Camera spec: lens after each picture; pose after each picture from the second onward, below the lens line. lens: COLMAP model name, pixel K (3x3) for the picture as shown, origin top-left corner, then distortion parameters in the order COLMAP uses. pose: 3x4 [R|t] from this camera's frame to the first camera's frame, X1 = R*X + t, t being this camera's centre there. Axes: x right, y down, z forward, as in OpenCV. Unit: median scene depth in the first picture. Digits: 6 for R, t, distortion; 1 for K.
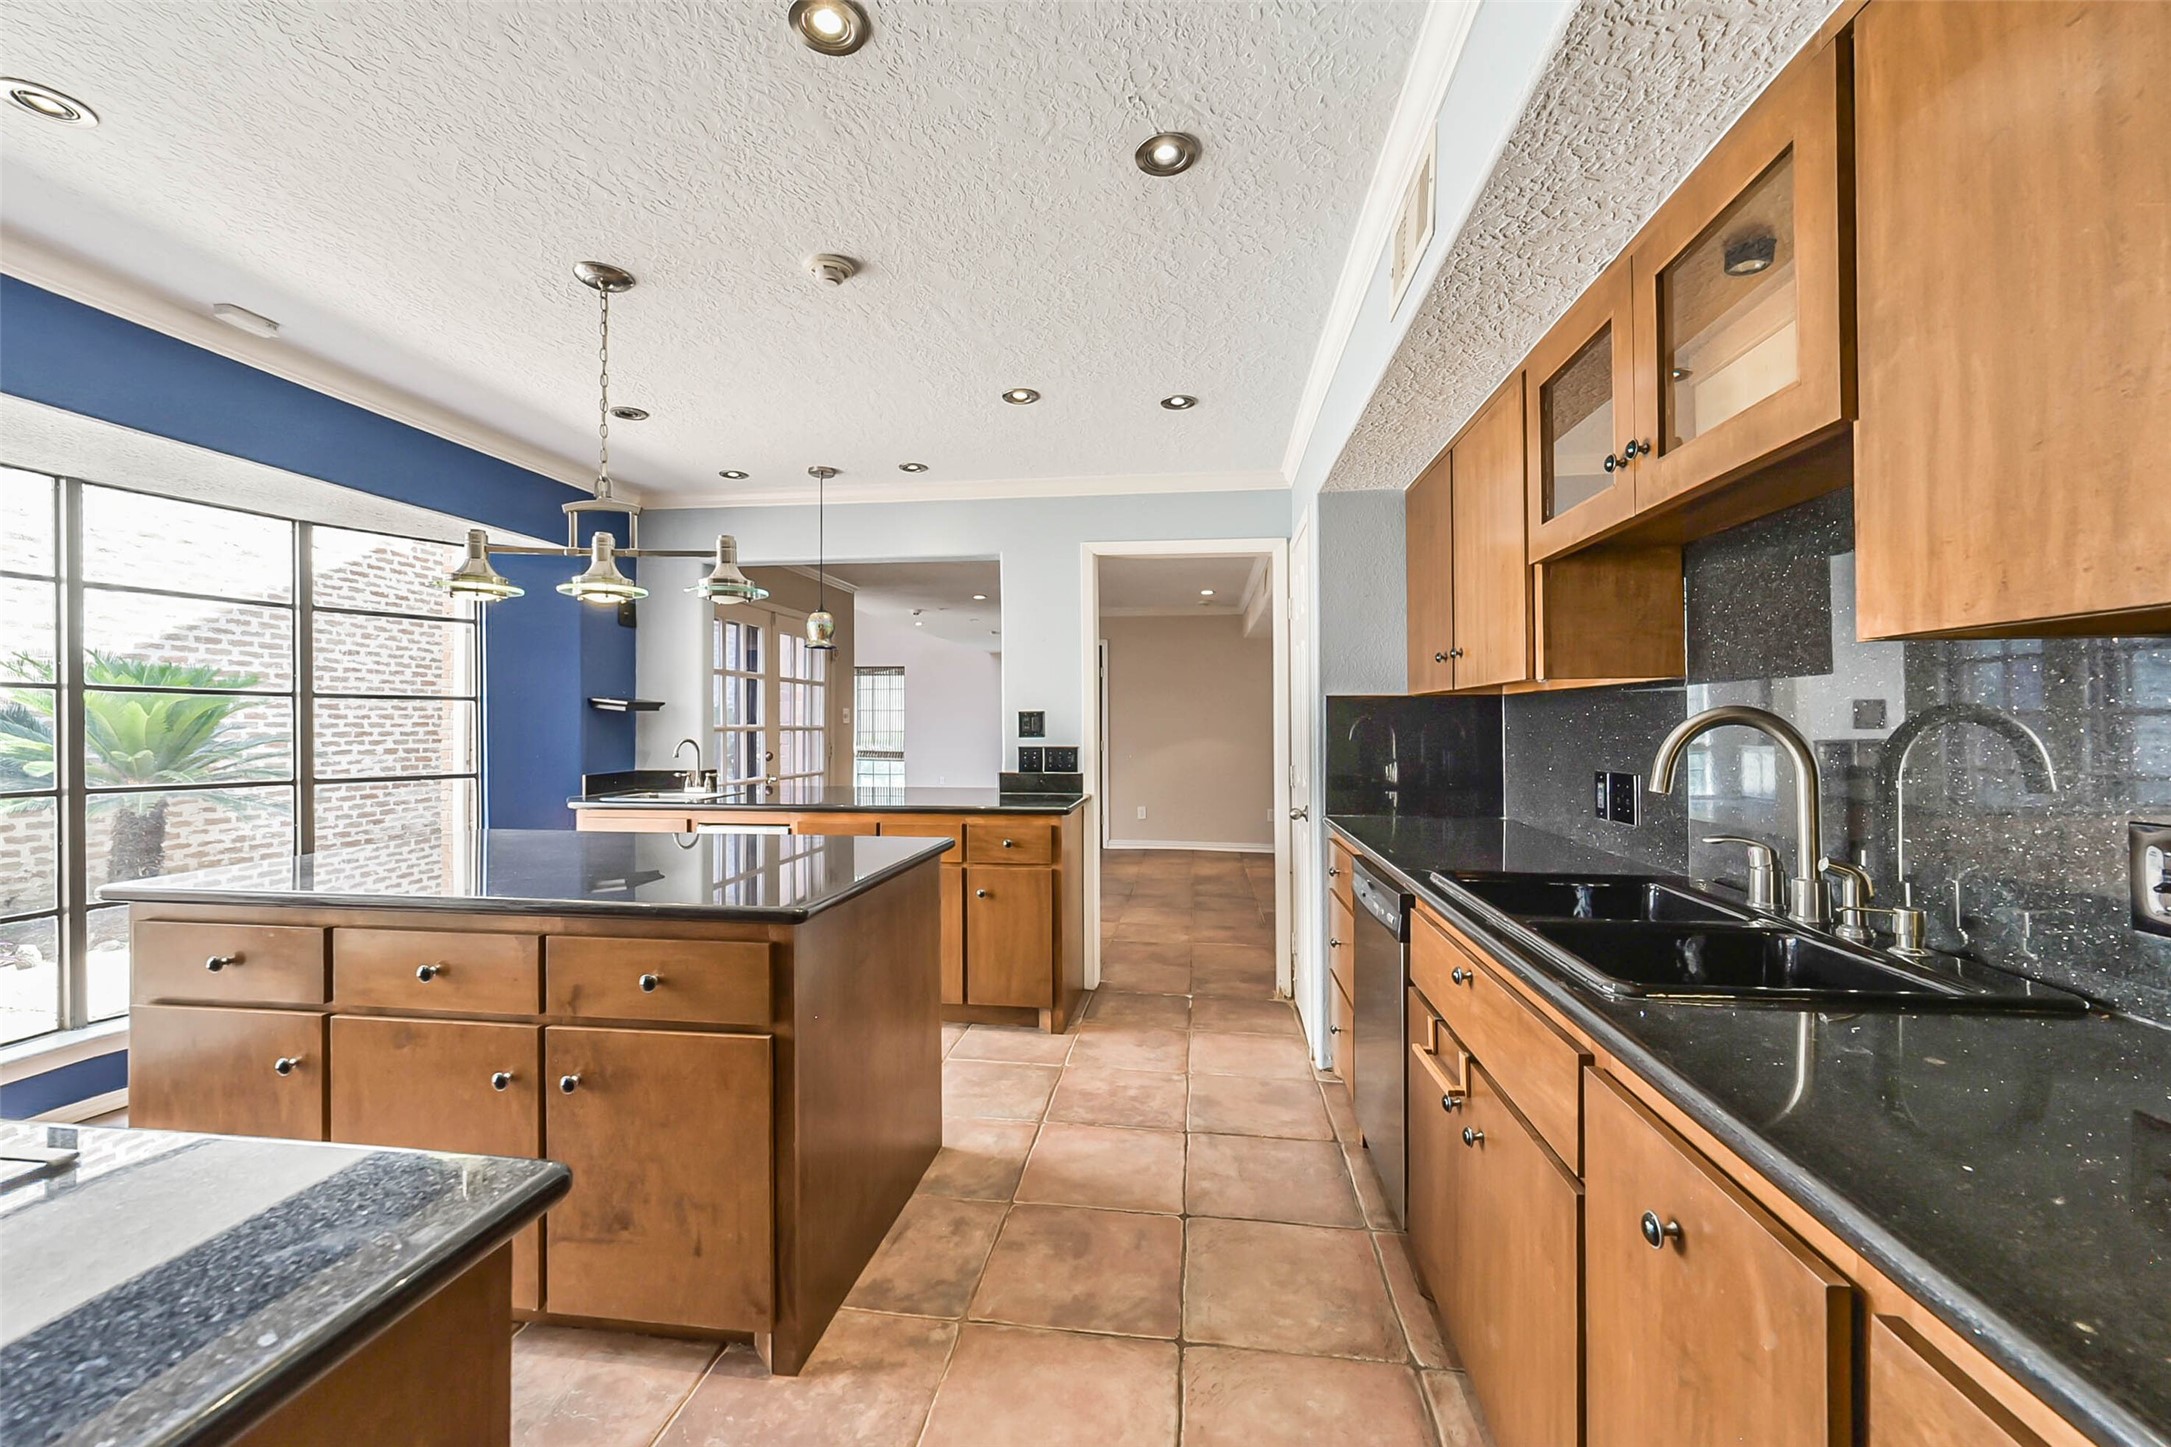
lens RADIAL K [[855.5, 0, 1085.5], [0, 855.5, 723.5], [0, 0, 1]] dist [-0.000688, -0.000133]
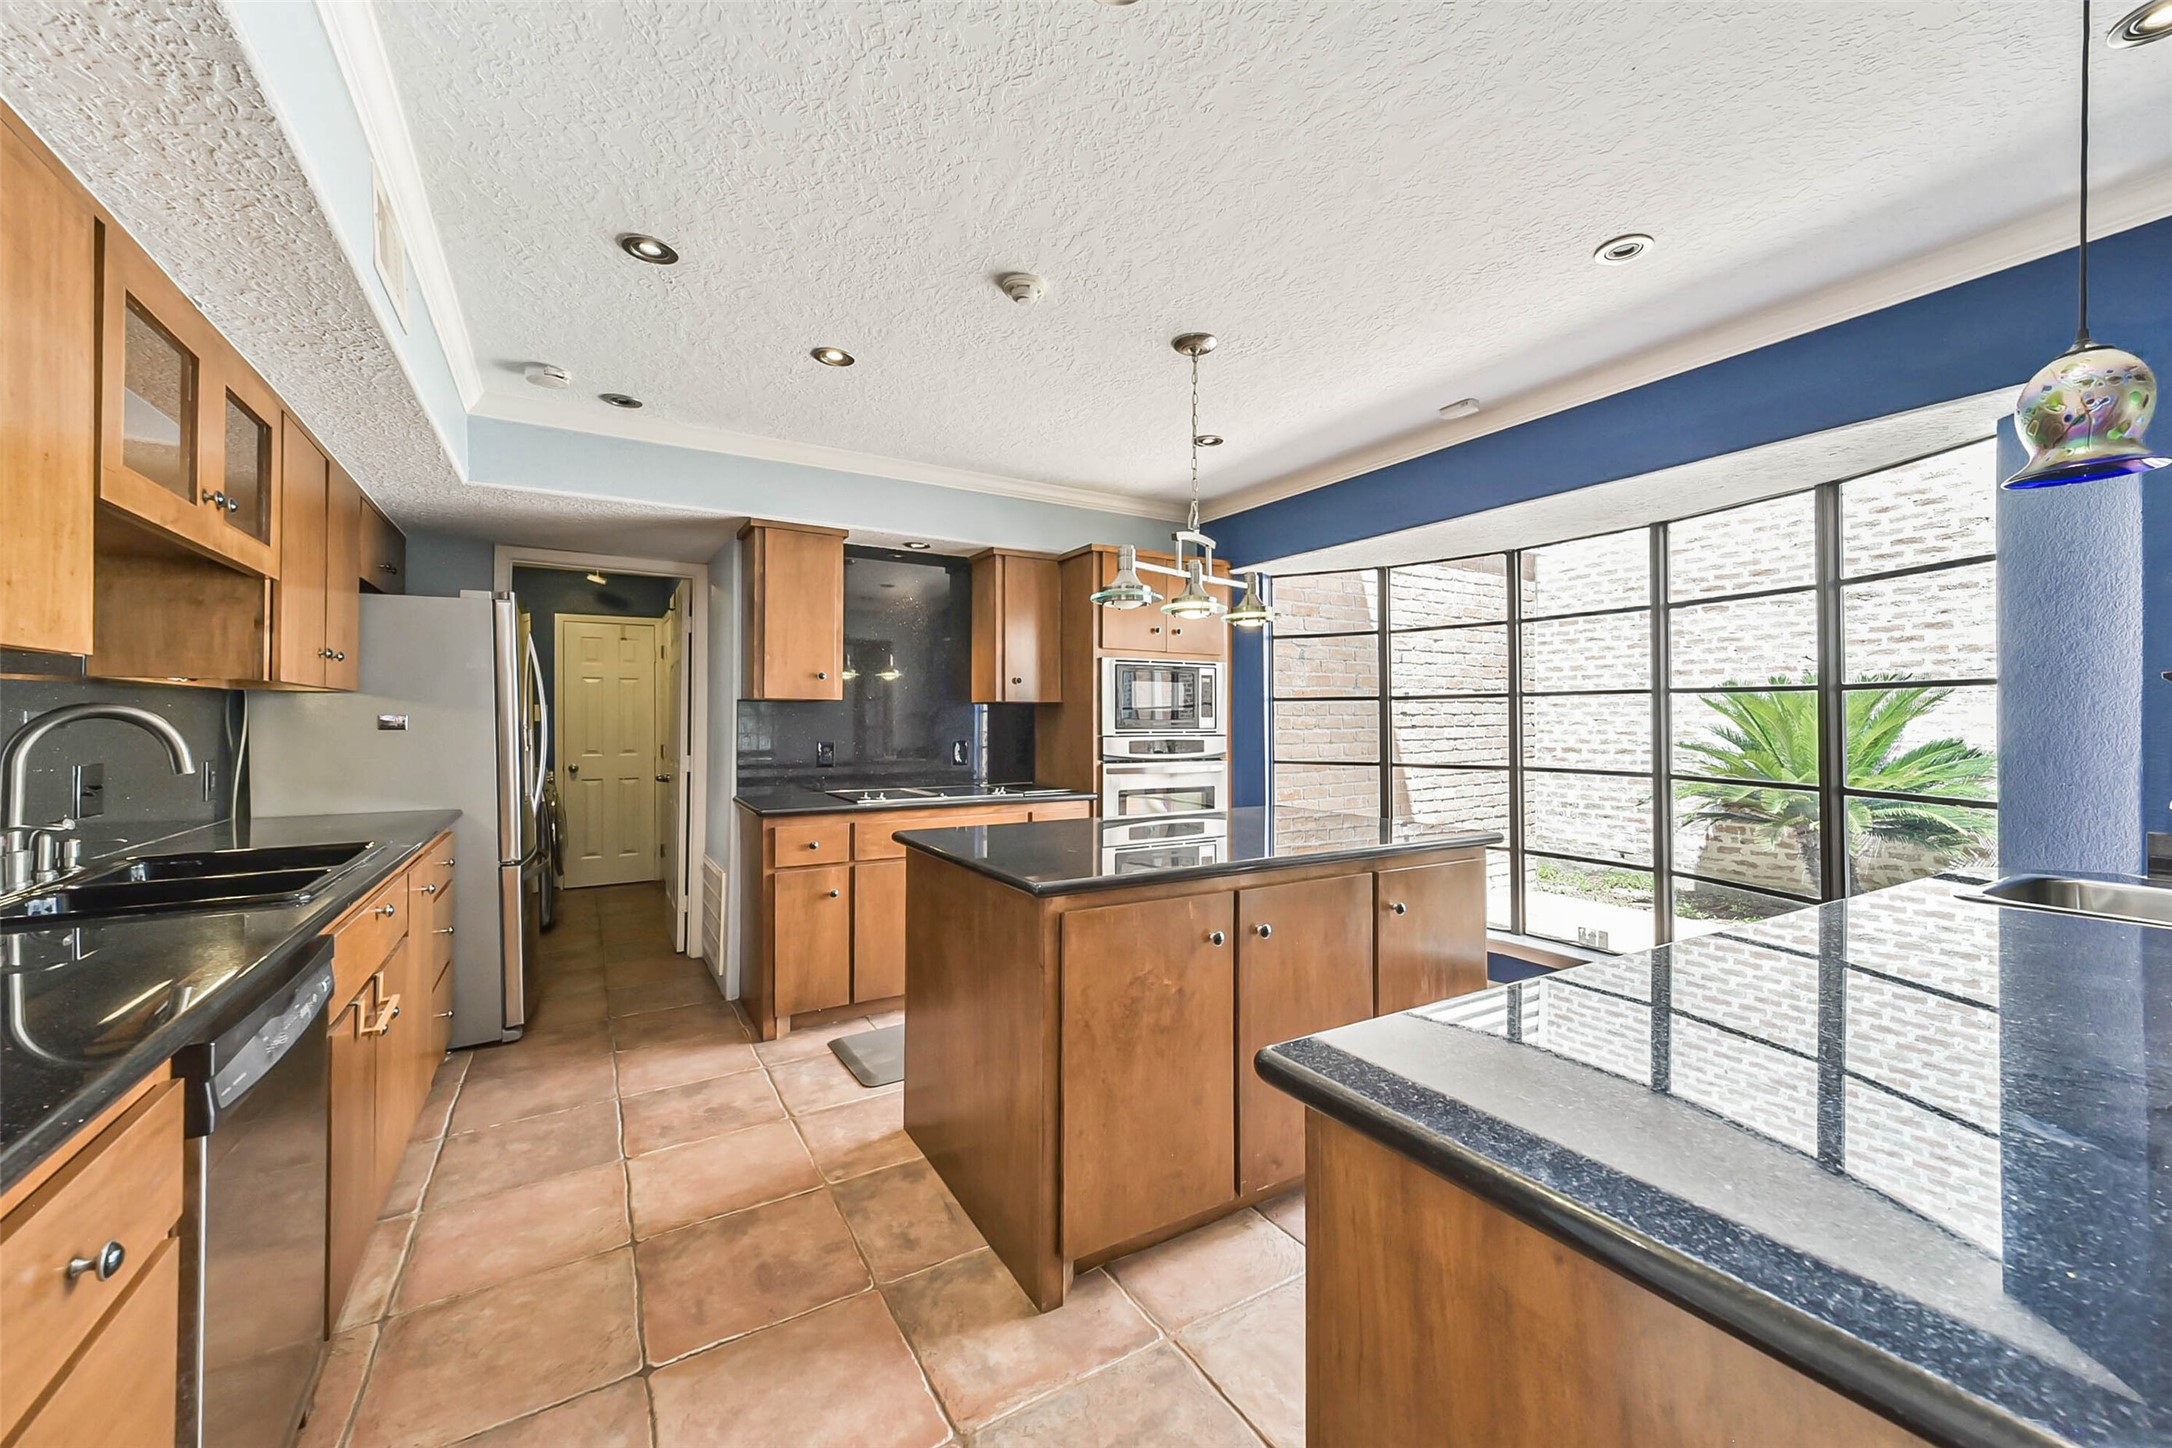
lens RADIAL K [[833.4, 0, 1092.5], [0, 833.4, 718.7], [0, 0, 1]] dist [0.010072, -0.000297]
pose [[-0.777976, -0.002966, -0.628287, 0.203049], [-0.002974, 0.999995, -0.001038, -0.000589], [0.628287, 0.001061, -0.777981, 1.336342]]
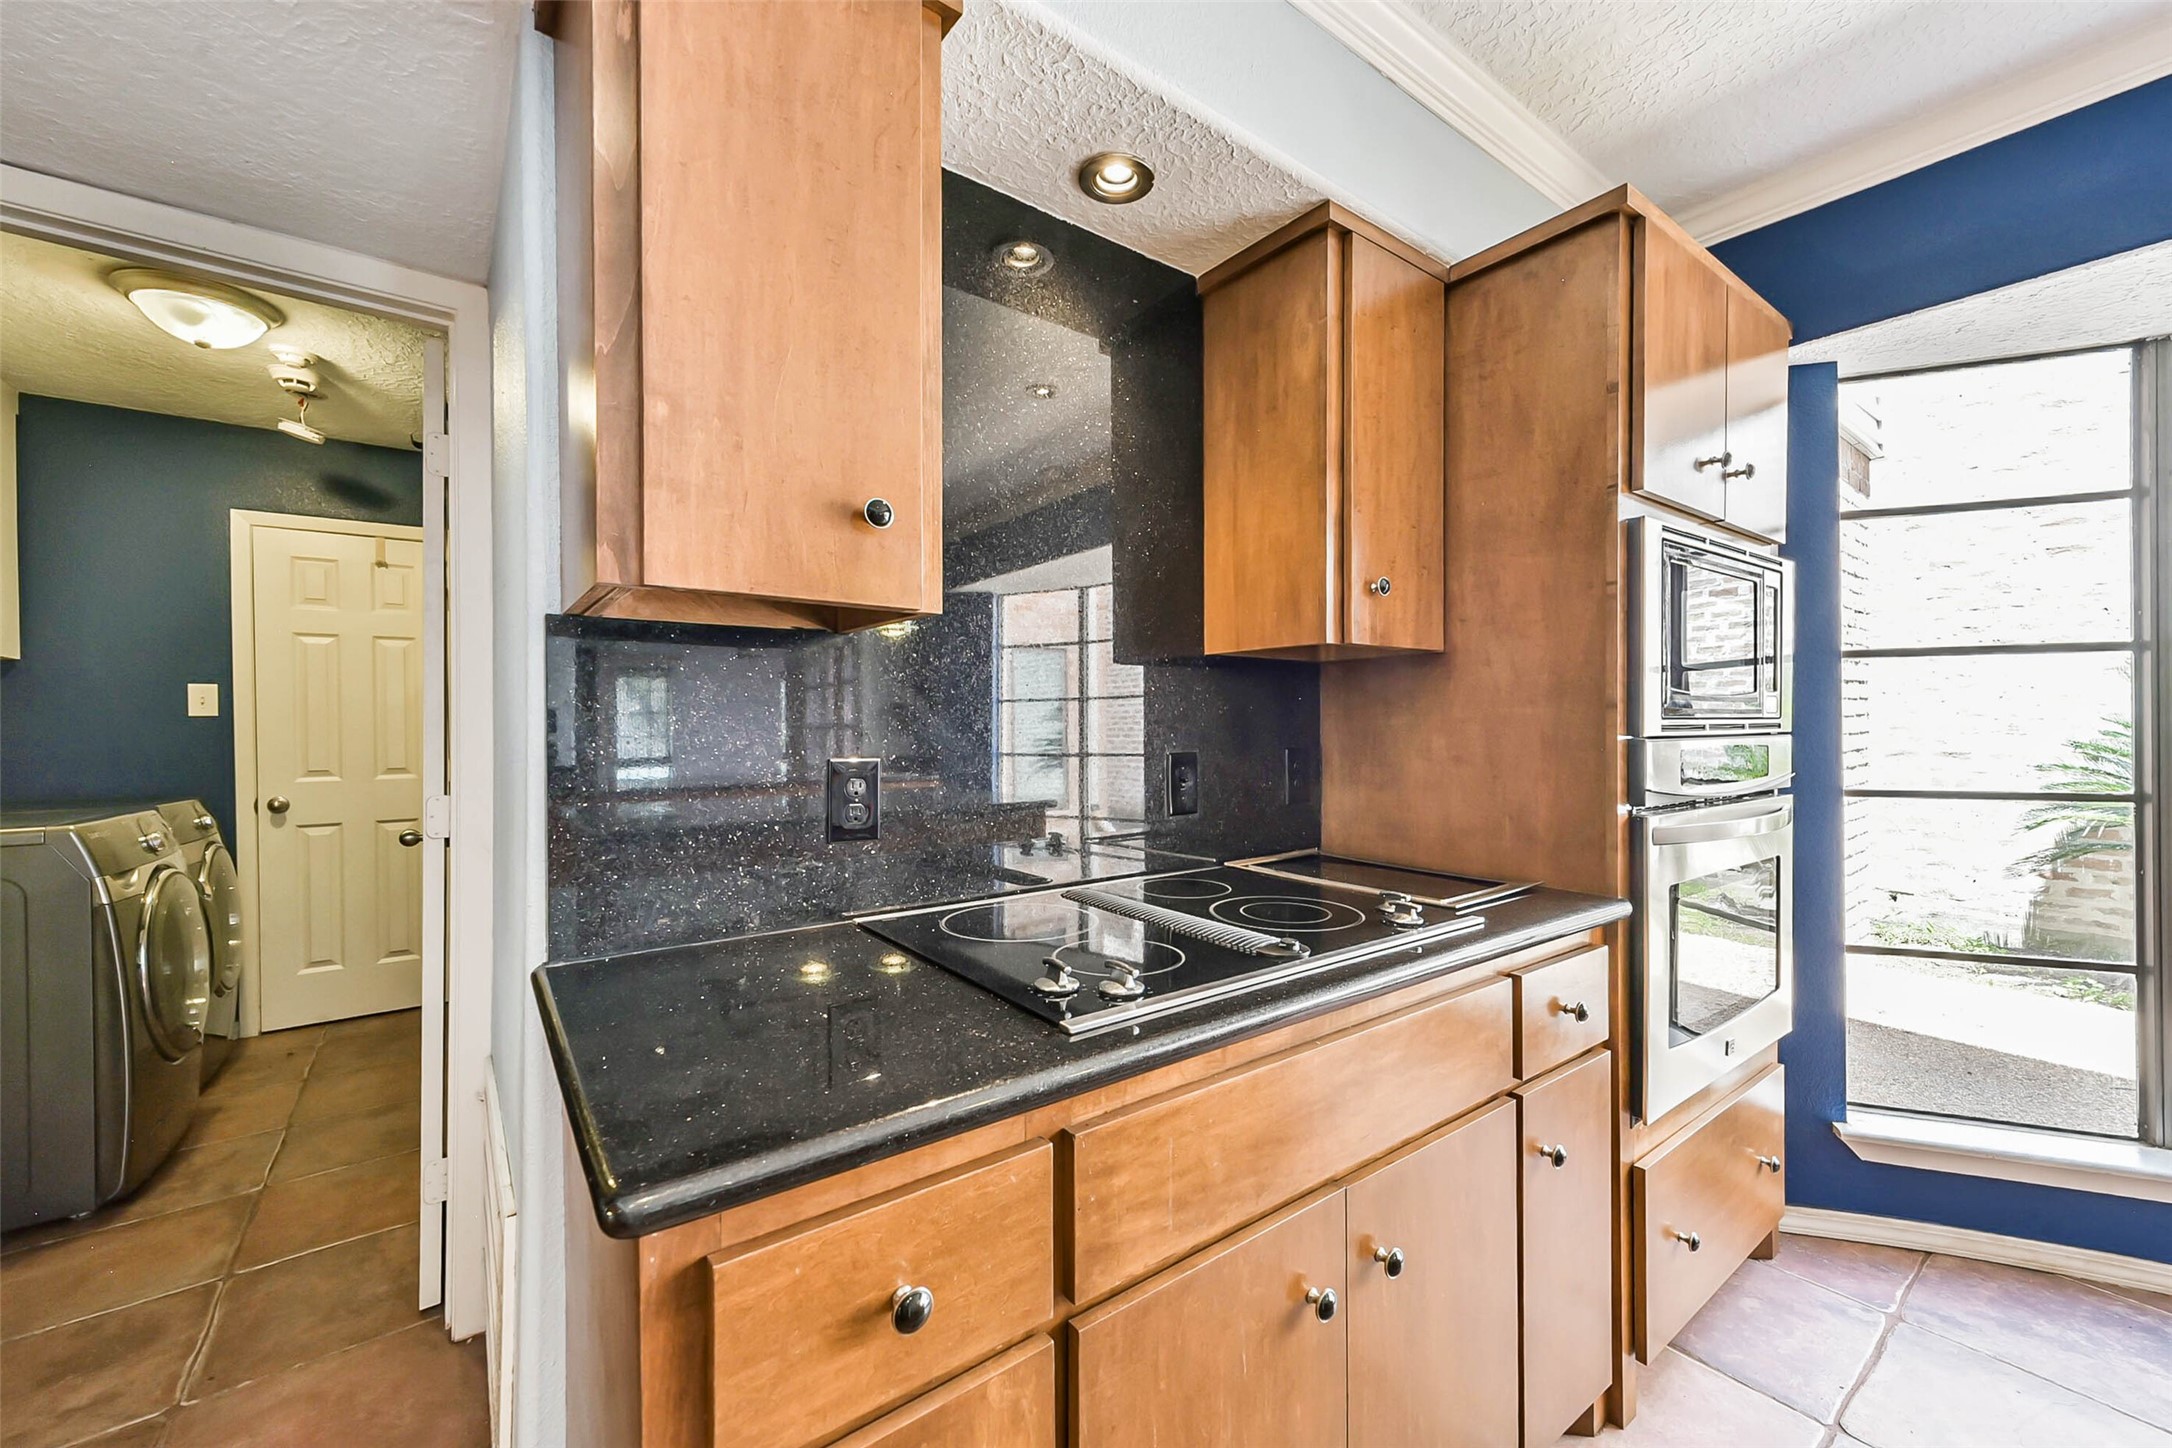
lens RADIAL K [[853.4, 0, 1094.7], [0, 853.4, 725.4], [0, 0, 1]] dist [0.011071, 0.000209]
pose [[-0.712402, 0.006318, -0.701743, -0.082504], [0.001815, 0.999973, 0.007161, 0.014655], [0.701769, 0.003828, -0.712394, 0.435861]]
